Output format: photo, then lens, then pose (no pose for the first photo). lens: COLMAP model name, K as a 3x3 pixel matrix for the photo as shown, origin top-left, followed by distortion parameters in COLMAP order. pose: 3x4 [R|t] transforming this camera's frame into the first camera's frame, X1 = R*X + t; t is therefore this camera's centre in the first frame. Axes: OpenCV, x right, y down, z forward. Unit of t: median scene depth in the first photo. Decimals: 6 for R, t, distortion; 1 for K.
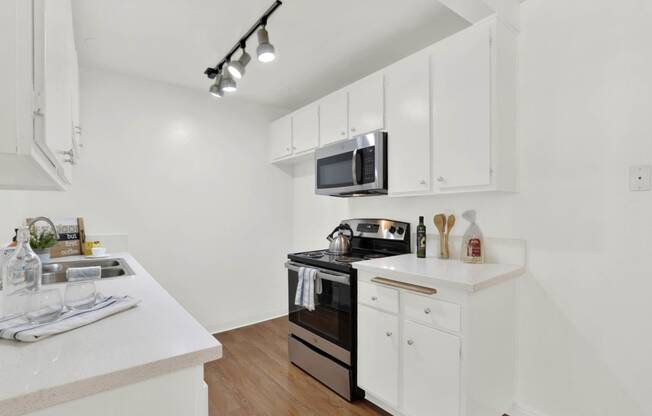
lens RADIAL K [[320.4, 0, 326.0], [0, 320.4, 208.0], [0, 0, 1]] dist [0.000639, 0.000055]
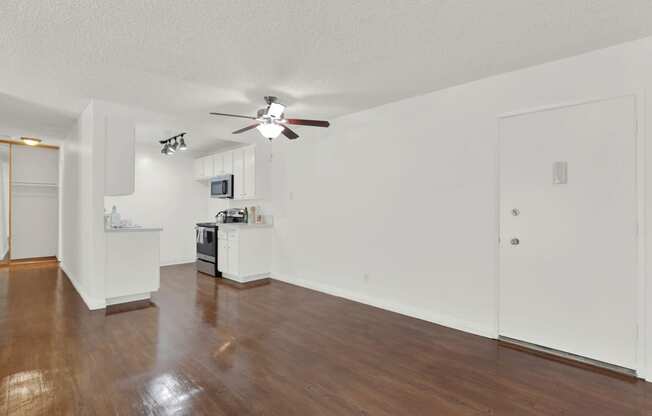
lens RADIAL K [[320.4, 0, 326.0], [0, 320.4, 208.0], [0, 0, 1]] dist [0.000639, 0.000055]
pose [[0.992793, 0.018009, 0.118483, 0.624970], [-0.018300, 0.999832, 0.001363, 0.015483], [-0.118439, -0.003521, 0.992955, -1.640812]]
